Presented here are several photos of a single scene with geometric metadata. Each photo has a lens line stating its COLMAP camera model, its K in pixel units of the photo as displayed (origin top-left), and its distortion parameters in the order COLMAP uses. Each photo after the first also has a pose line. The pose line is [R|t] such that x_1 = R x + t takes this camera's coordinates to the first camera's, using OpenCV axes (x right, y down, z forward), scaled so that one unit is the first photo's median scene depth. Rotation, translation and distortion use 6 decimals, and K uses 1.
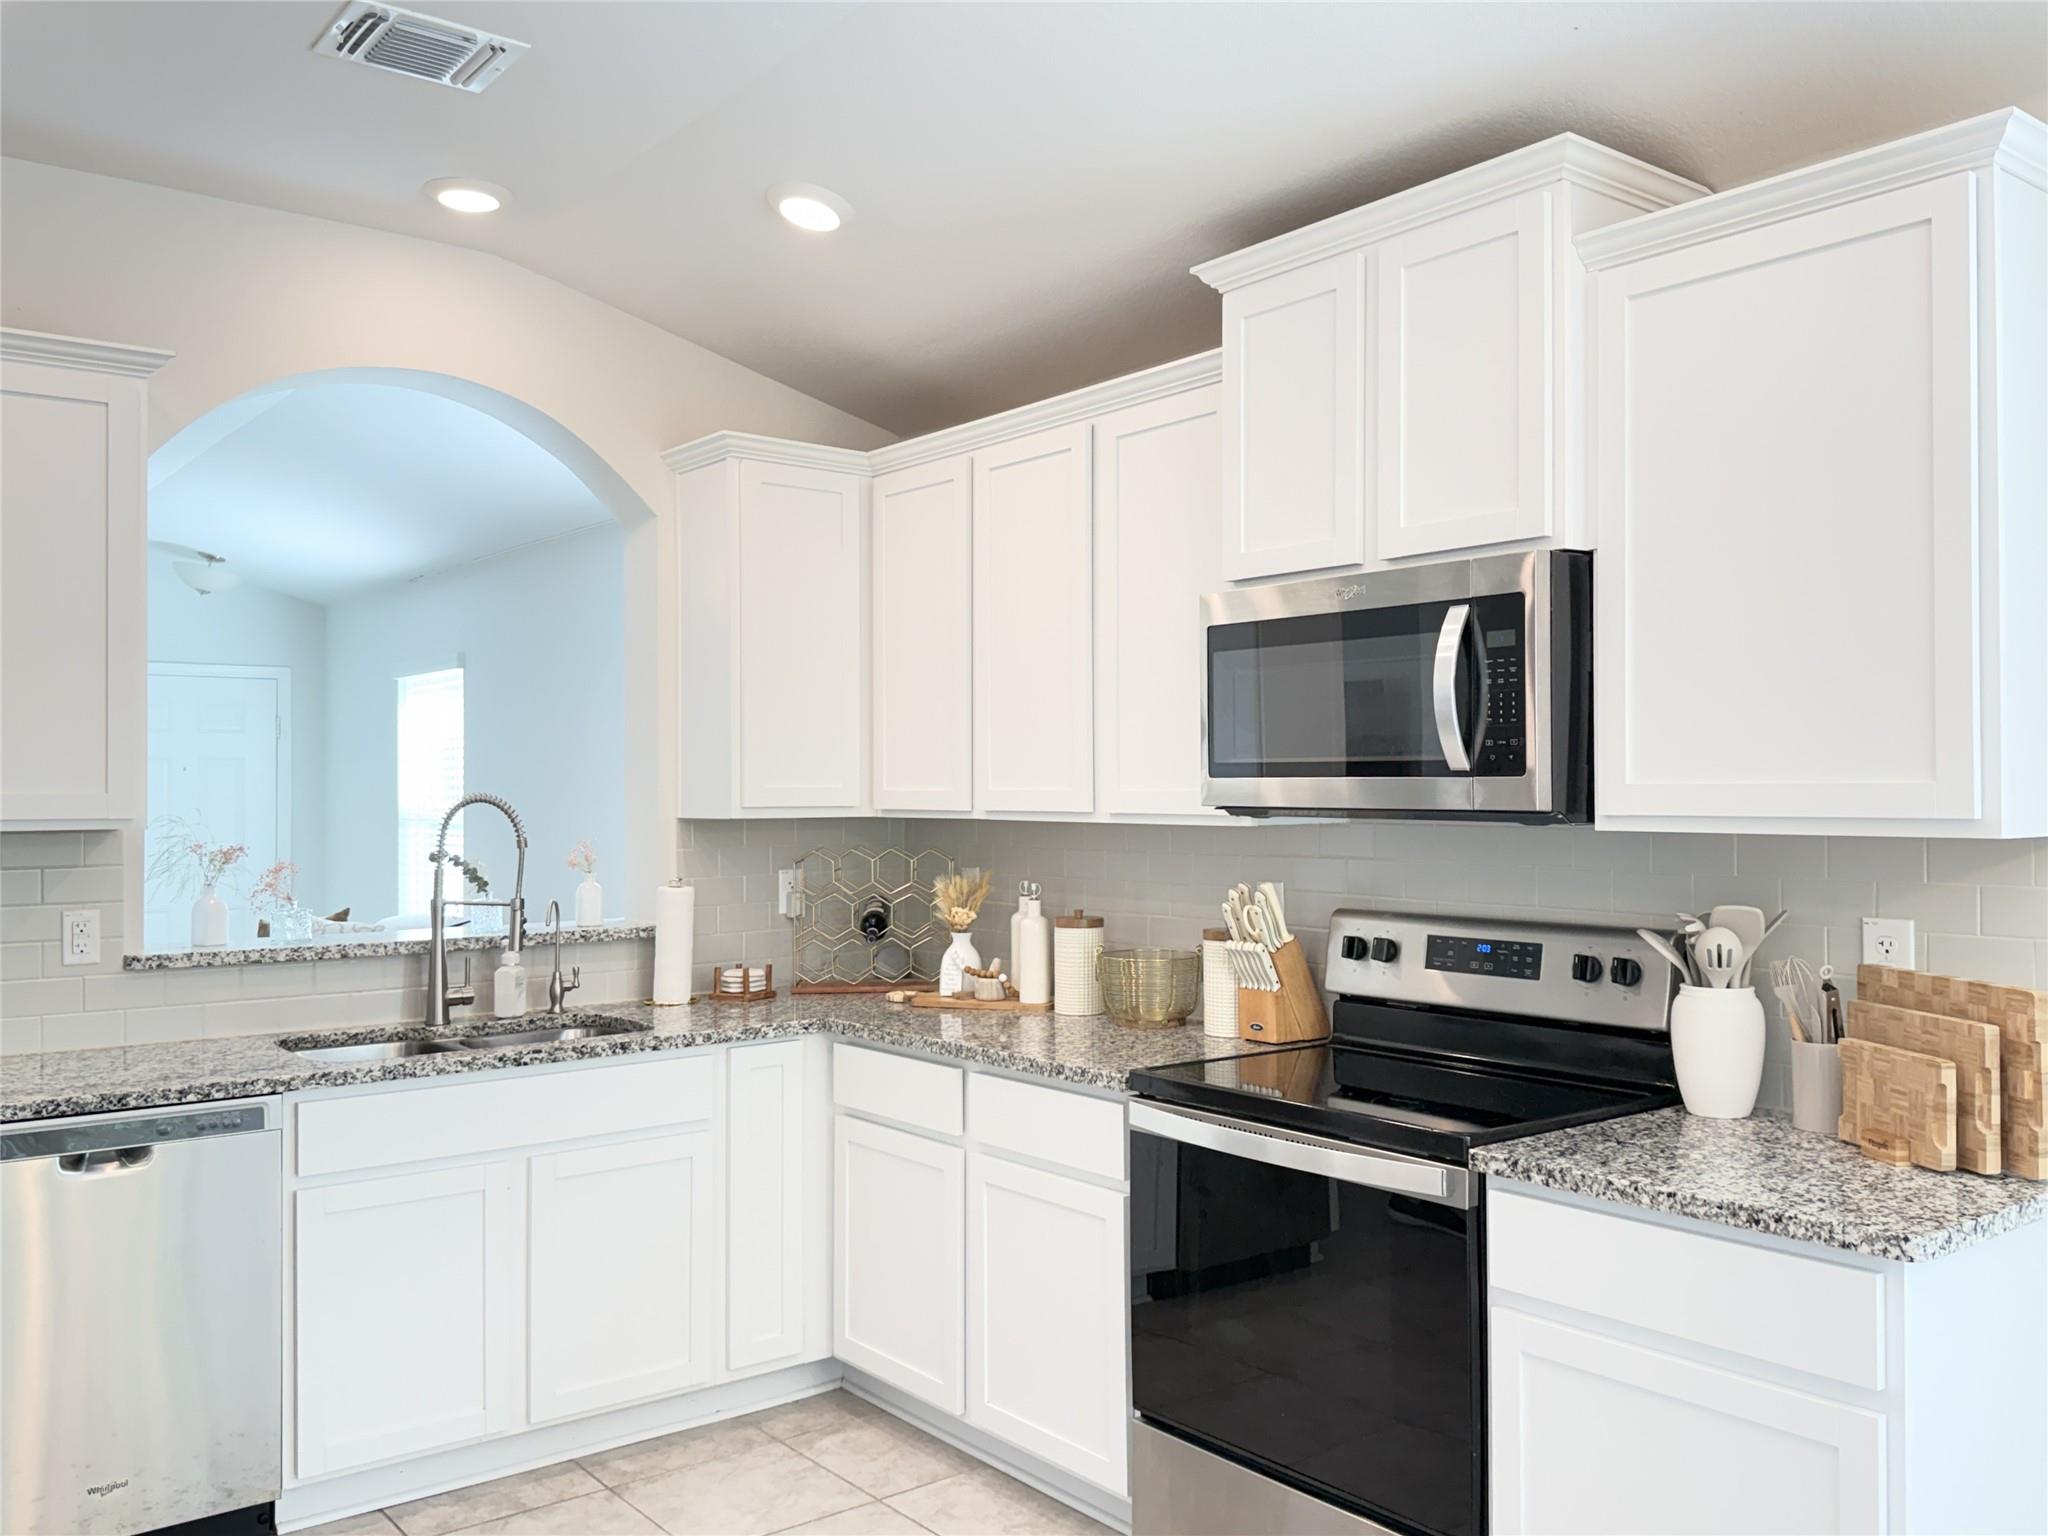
lens RADIAL K [[1669.9, 0, 1024.0], [0, 1669.9, 768.0], [0, 0, 1]] dist [0.136017, -0.276715]
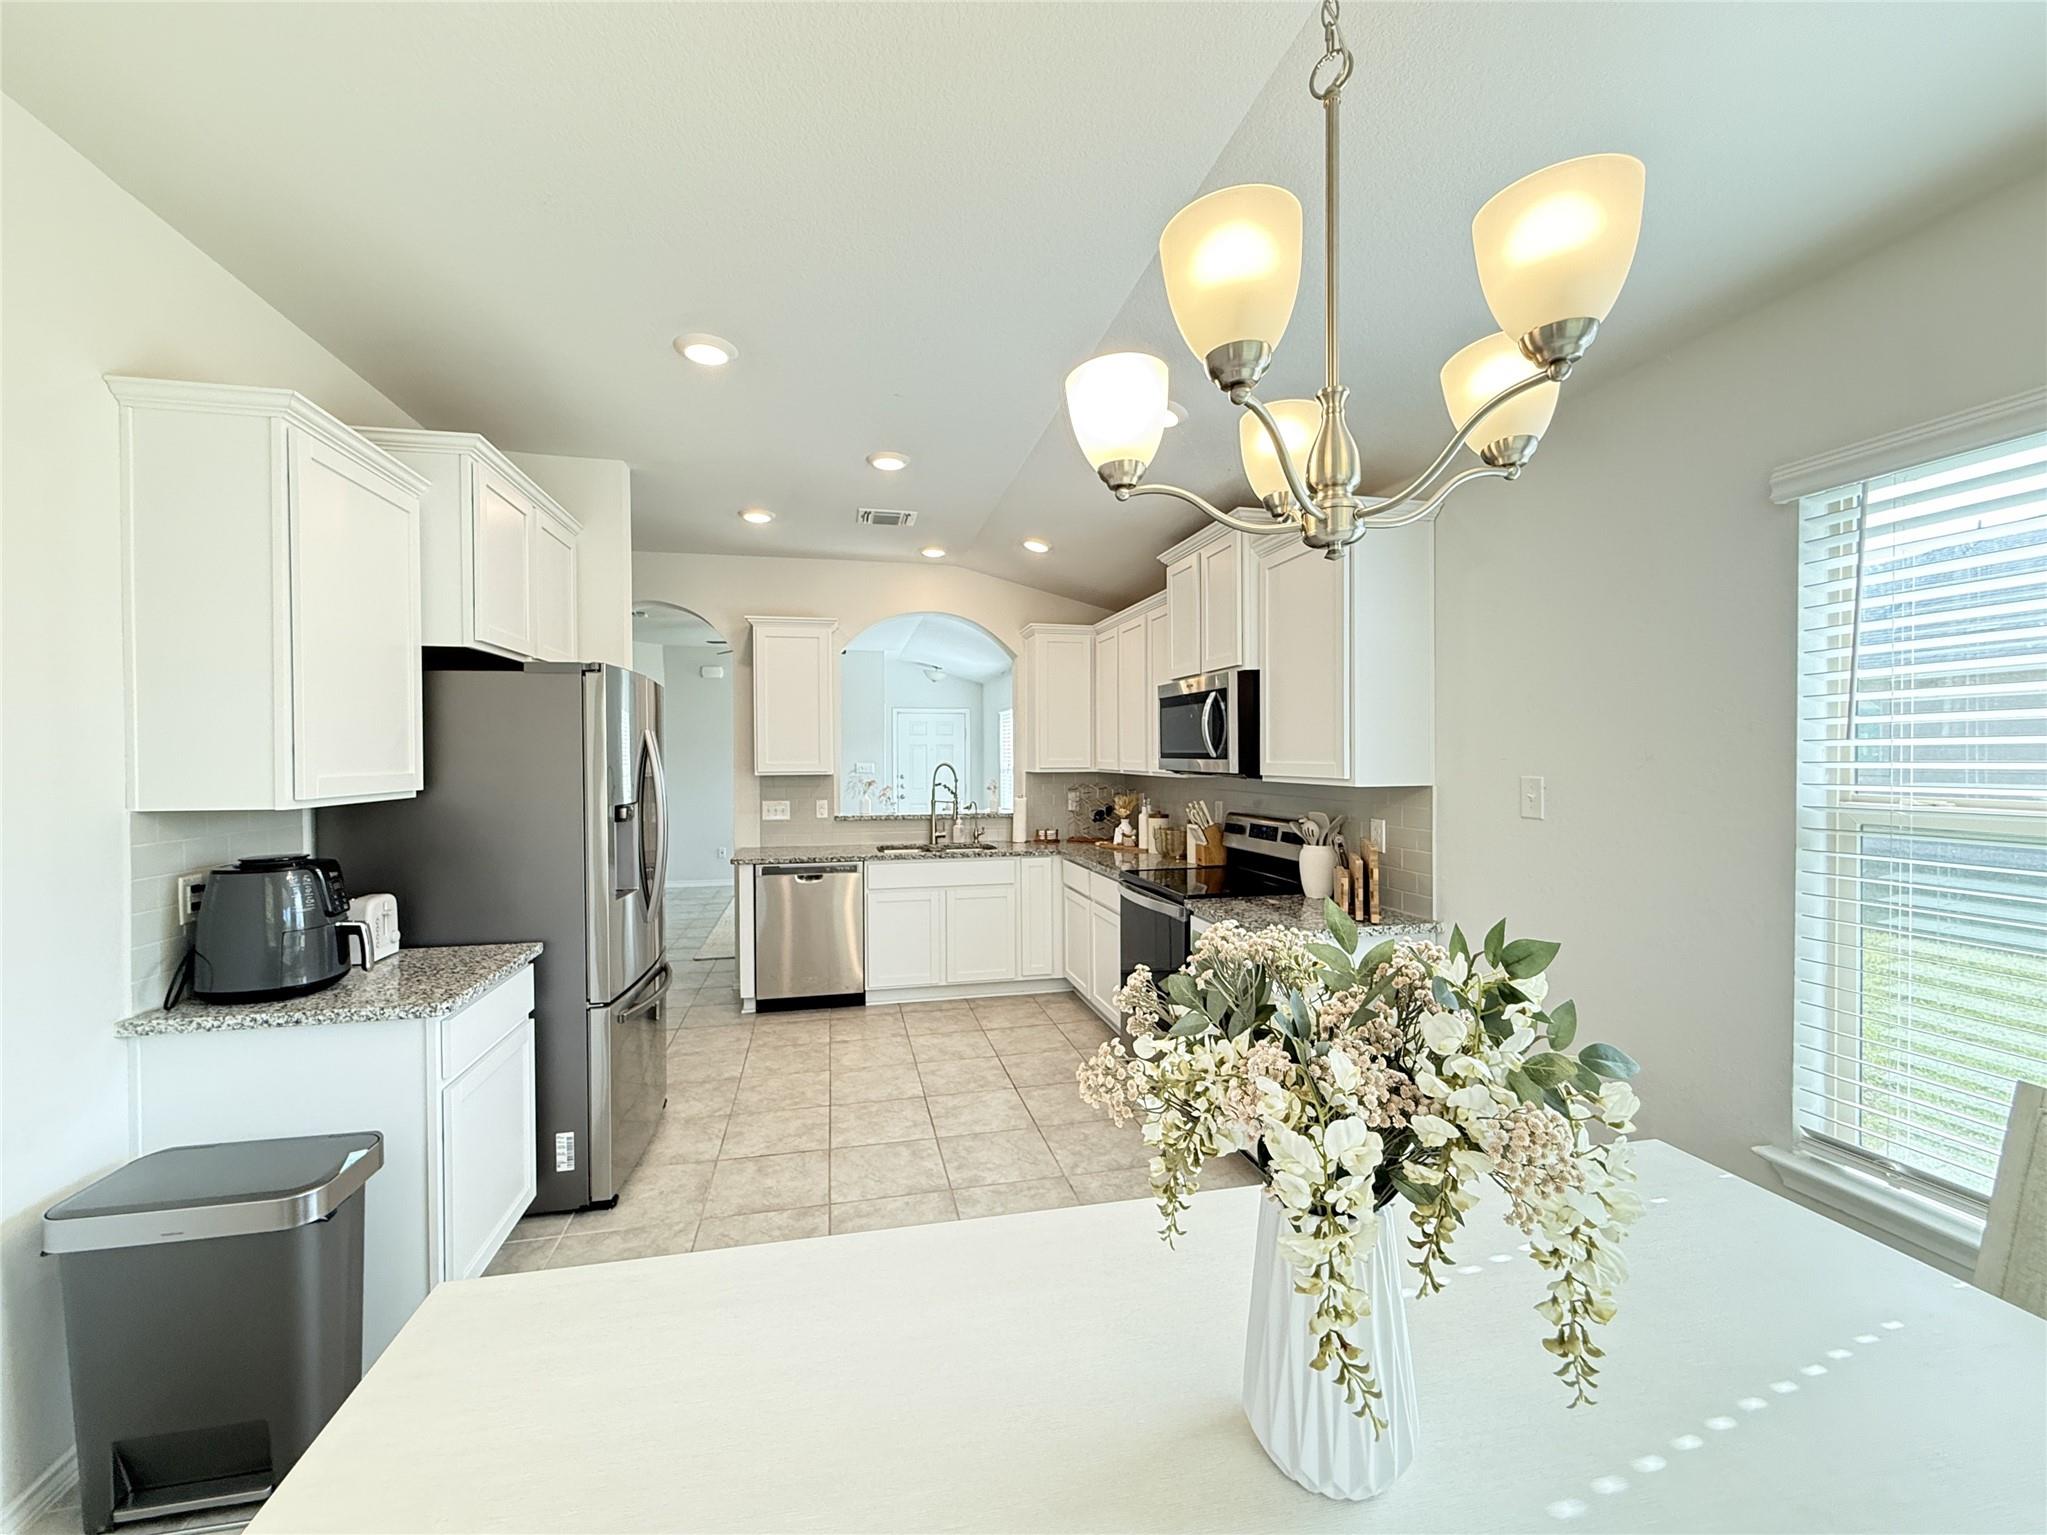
lens RADIAL K [[849.5, 0, 1016.1], [0, 849.5, 764.9], [0, 0, 1]] dist [-0.000114, -0.000003]
pose [[0.899514, 0.004349, -0.436871, 0.428027], [0.007008, 0.999678, 0.024382, -0.015556], [0.436836, -0.024993, 0.899194, -0.225476]]
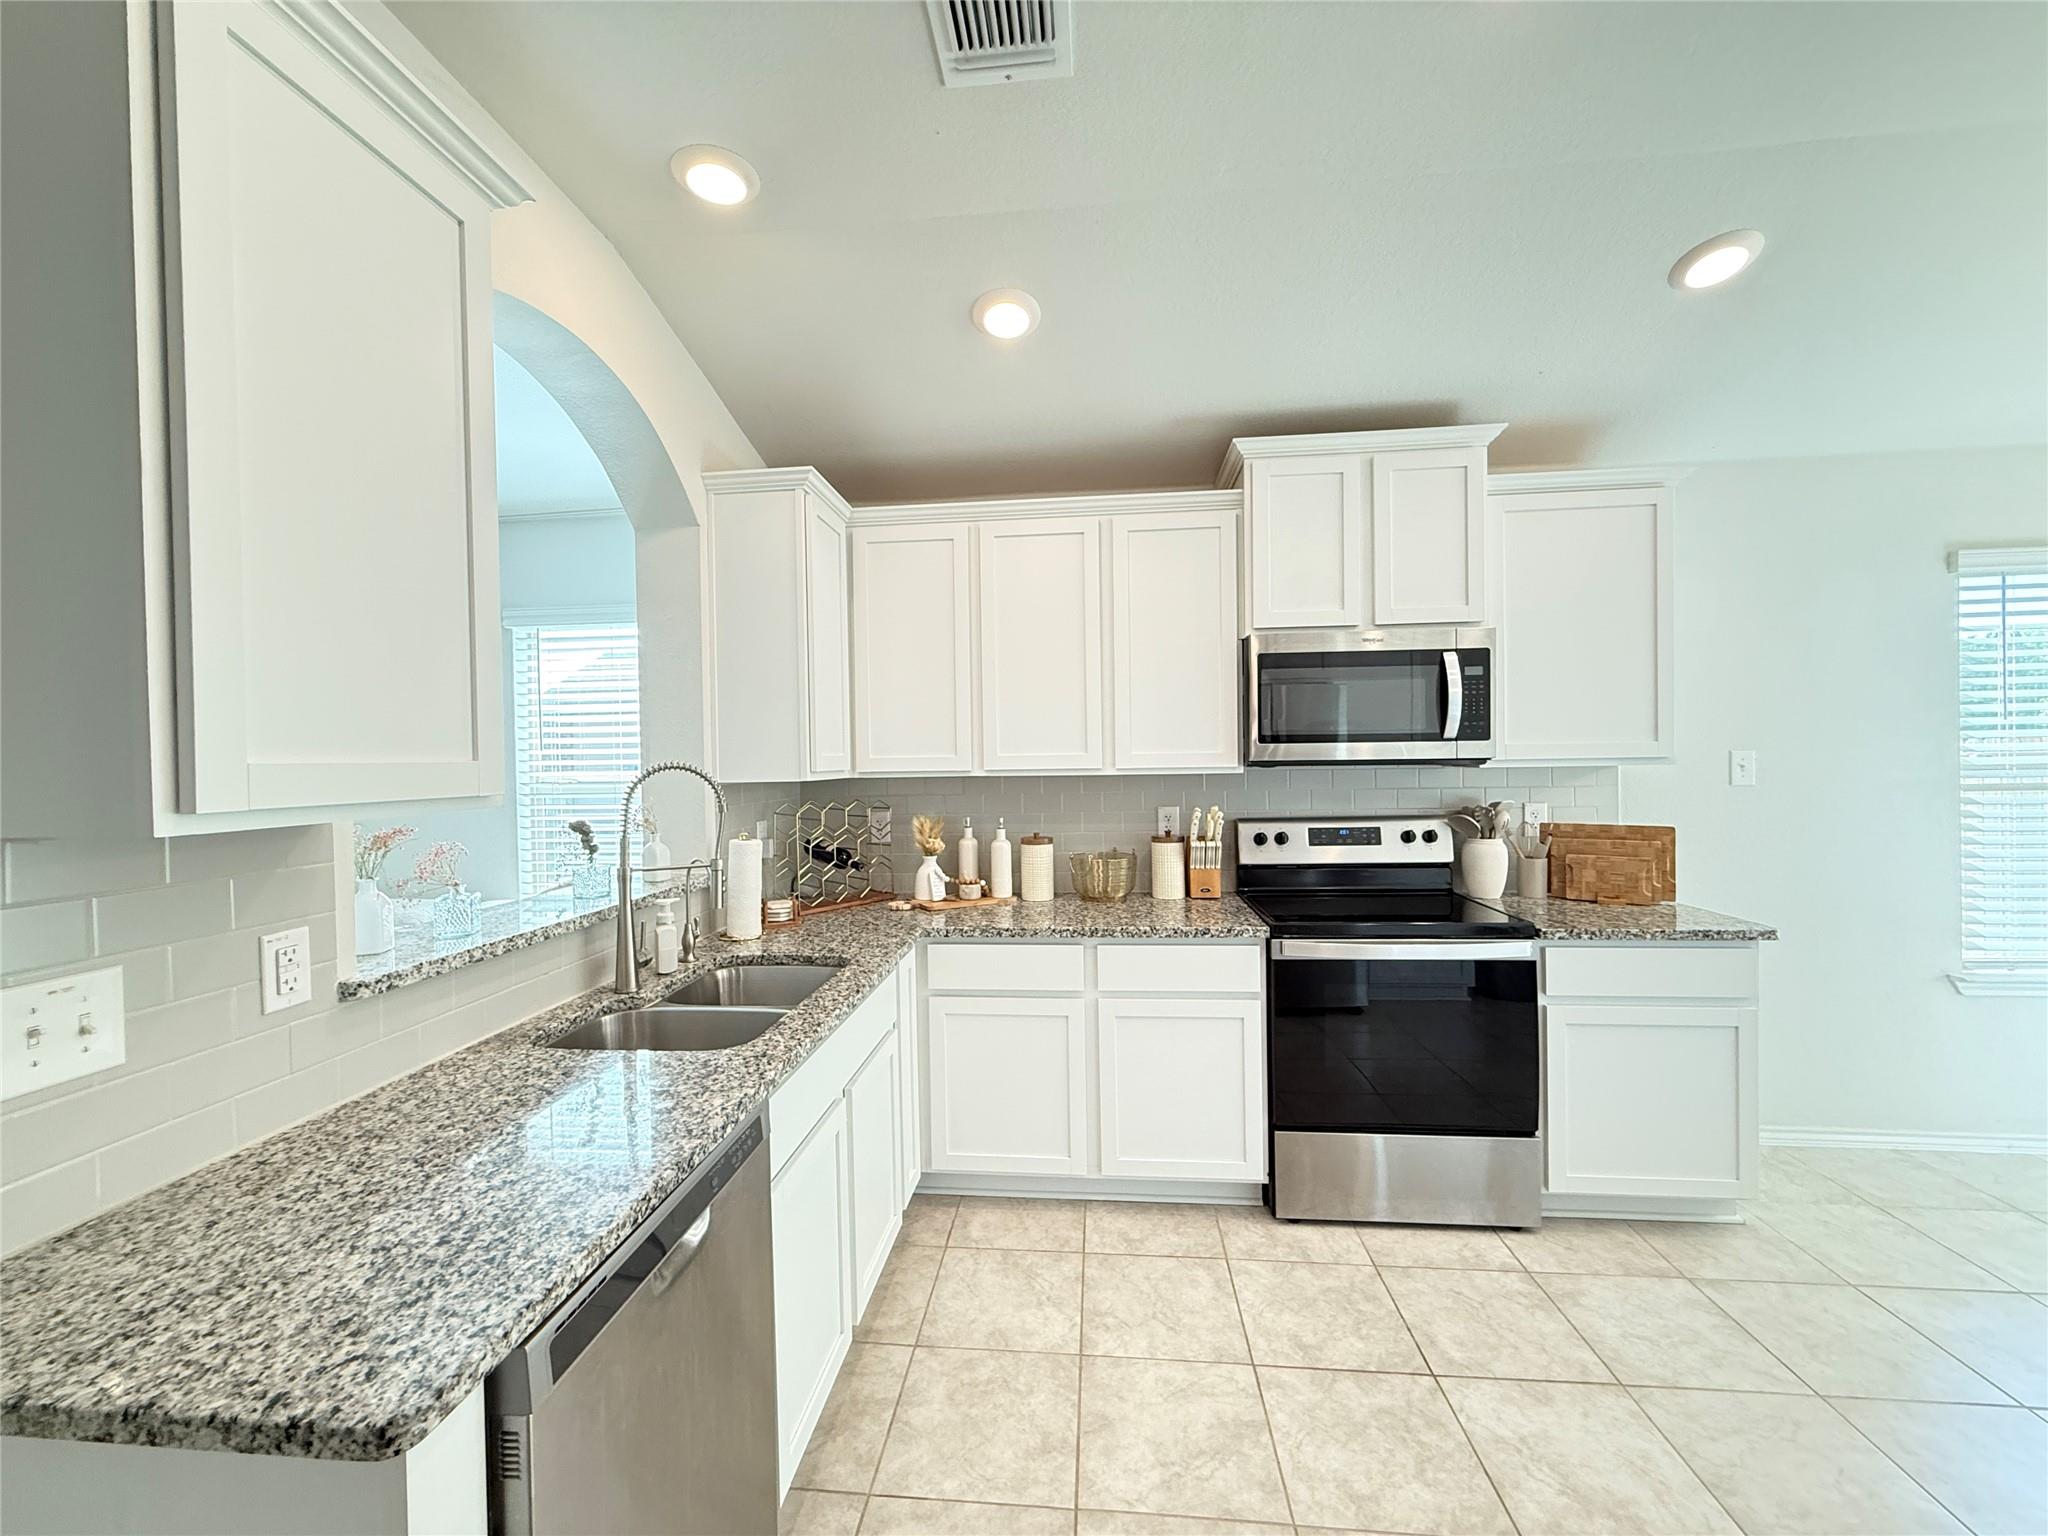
lens RADIAL K [[816.2, 0, 1016.3], [0, 816.2, 766.3], [0, 0, 1]] dist [-0.001837, 0.000462]
pose [[0.696306, -0.016056, 0.717566, -0.579999], [0.006566, 0.999850, 0.016000, 0.011941], [-0.717715, -0.006429, 0.696307, 0.540881]]
